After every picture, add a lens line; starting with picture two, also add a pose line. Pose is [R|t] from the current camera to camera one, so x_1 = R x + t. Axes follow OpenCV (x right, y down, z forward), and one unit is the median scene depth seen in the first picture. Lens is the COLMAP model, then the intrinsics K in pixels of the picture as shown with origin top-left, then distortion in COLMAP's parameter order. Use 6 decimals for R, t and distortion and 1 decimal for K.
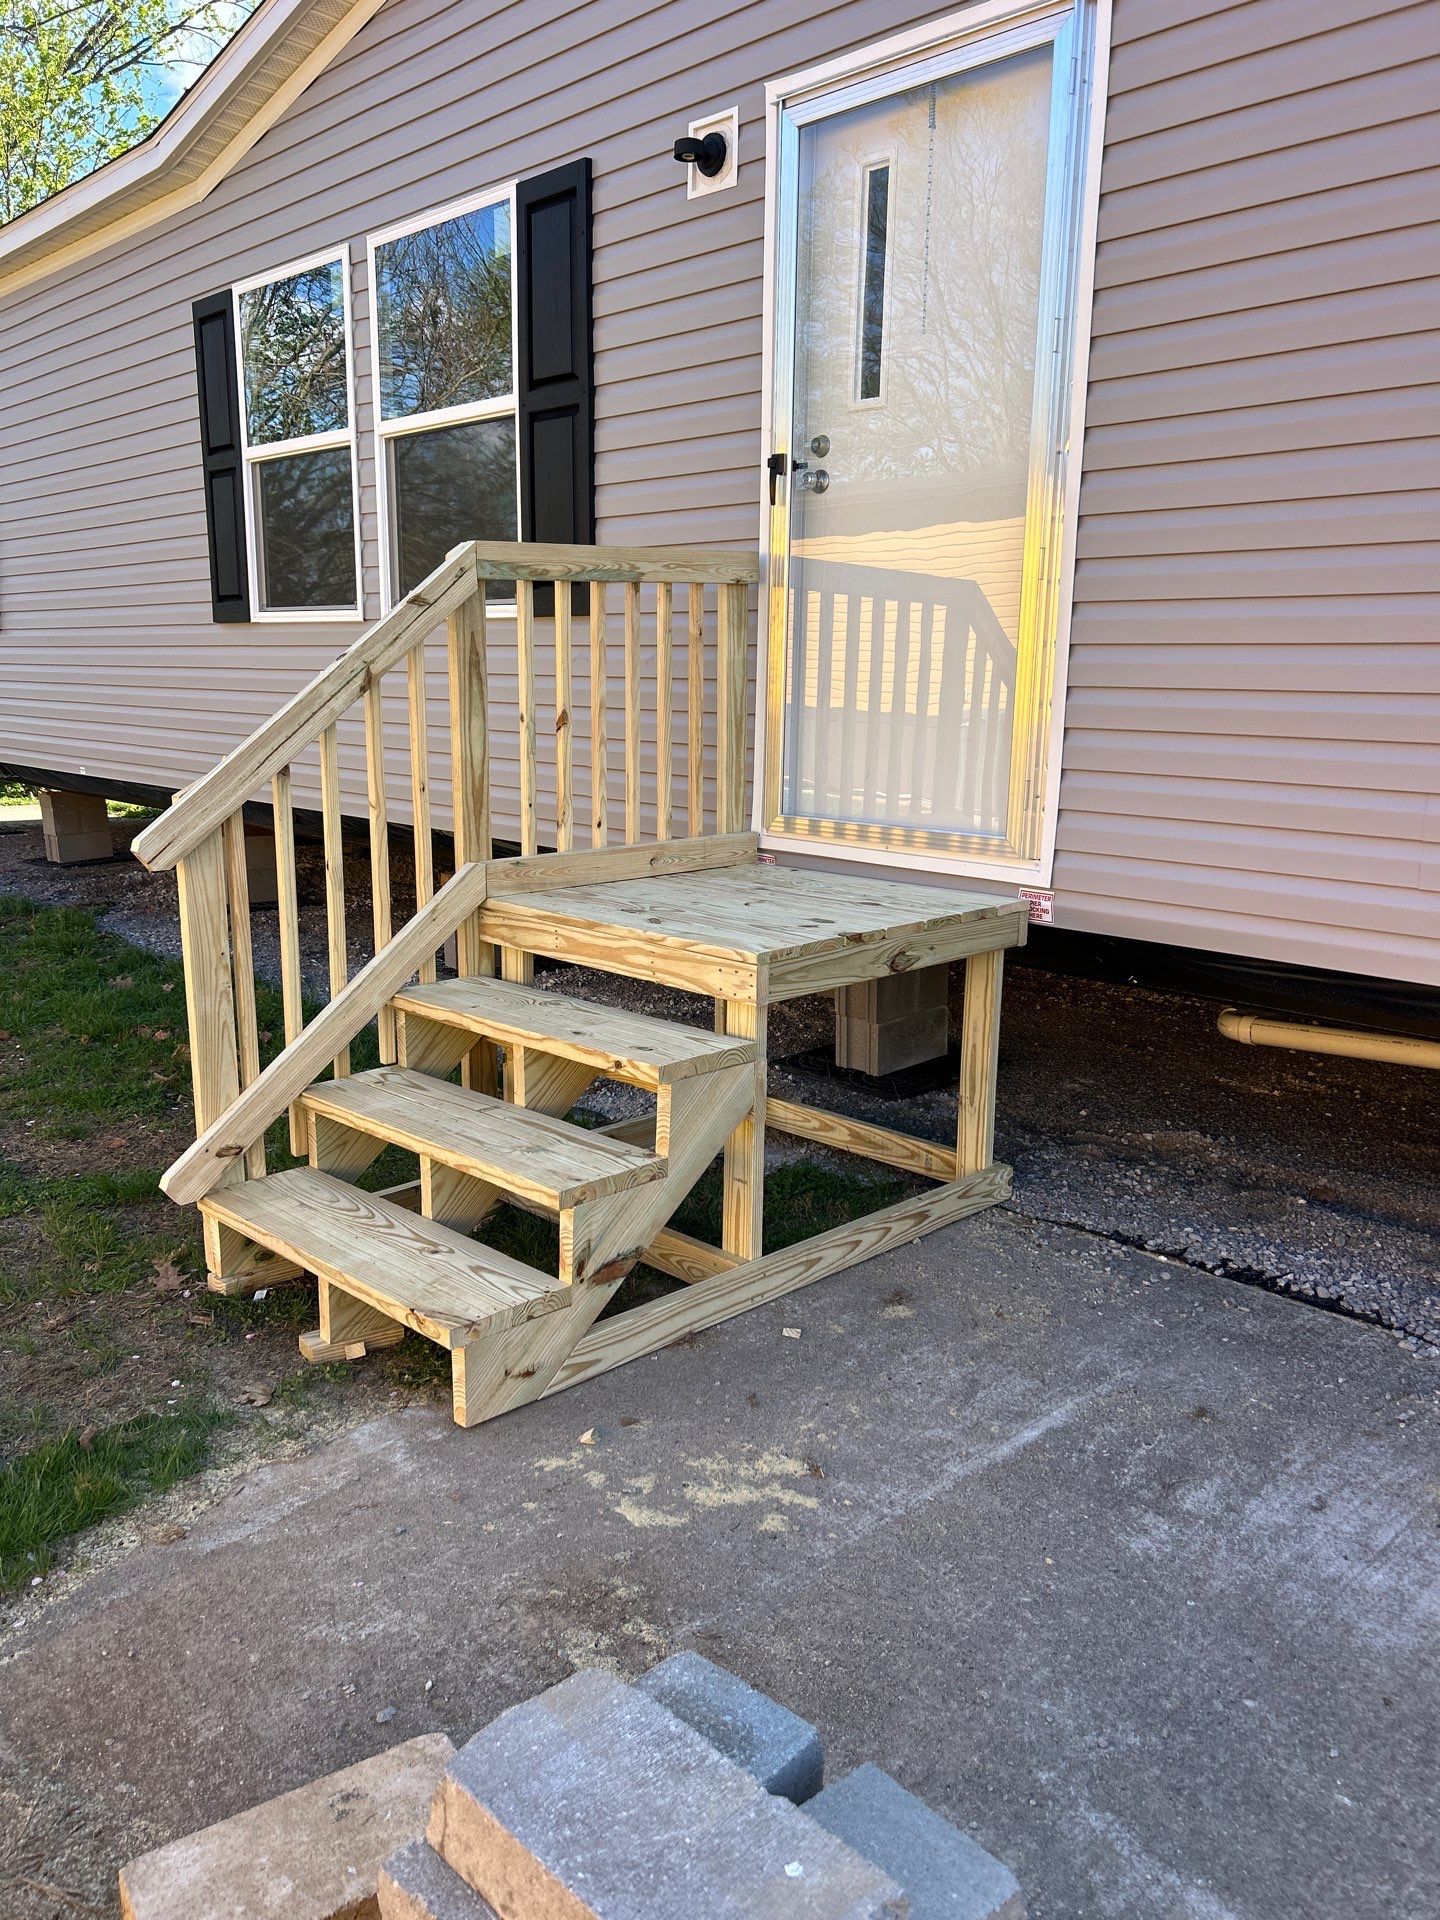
lens RADIAL K [[1463.2, 0, 718.2], [0, 1463.2, 963.9], [0, 0, 1]] dist [0.029496, -0.007810]
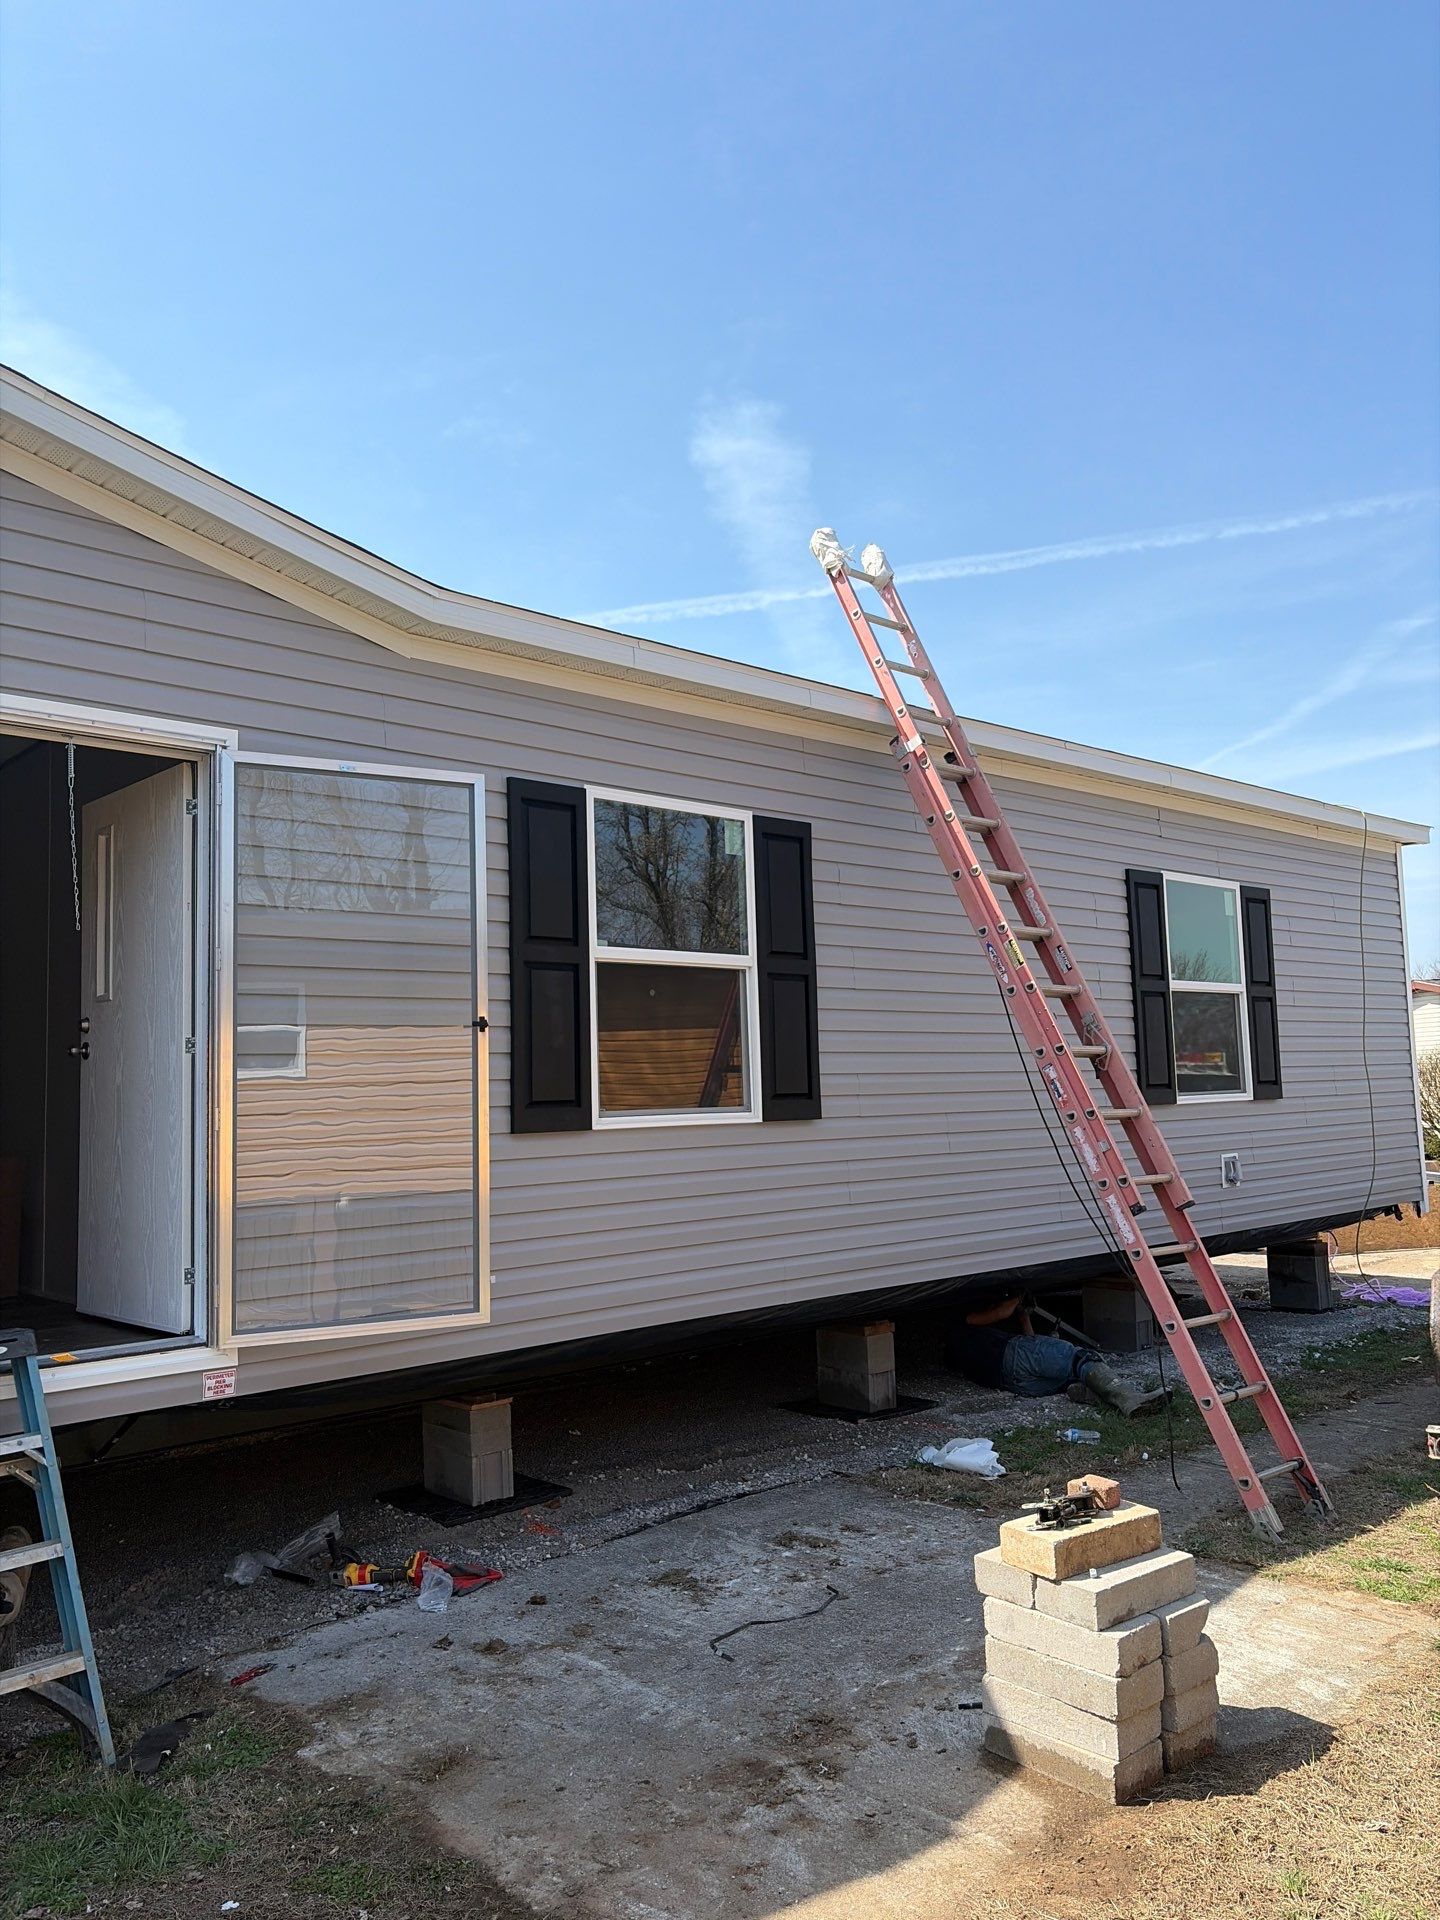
lens RADIAL K [[1463.2, 0, 719.5], [0, 1463.2, 962.7], [0, 0, 1]] dist [0.029496, -0.007810]
pose [[0.037535, 0.103162, 0.993956, -1.498021], [0.230193, 0.967015, -0.109058, -0.254331], [-0.972421, 0.232895, 0.012550, 1.052958]]
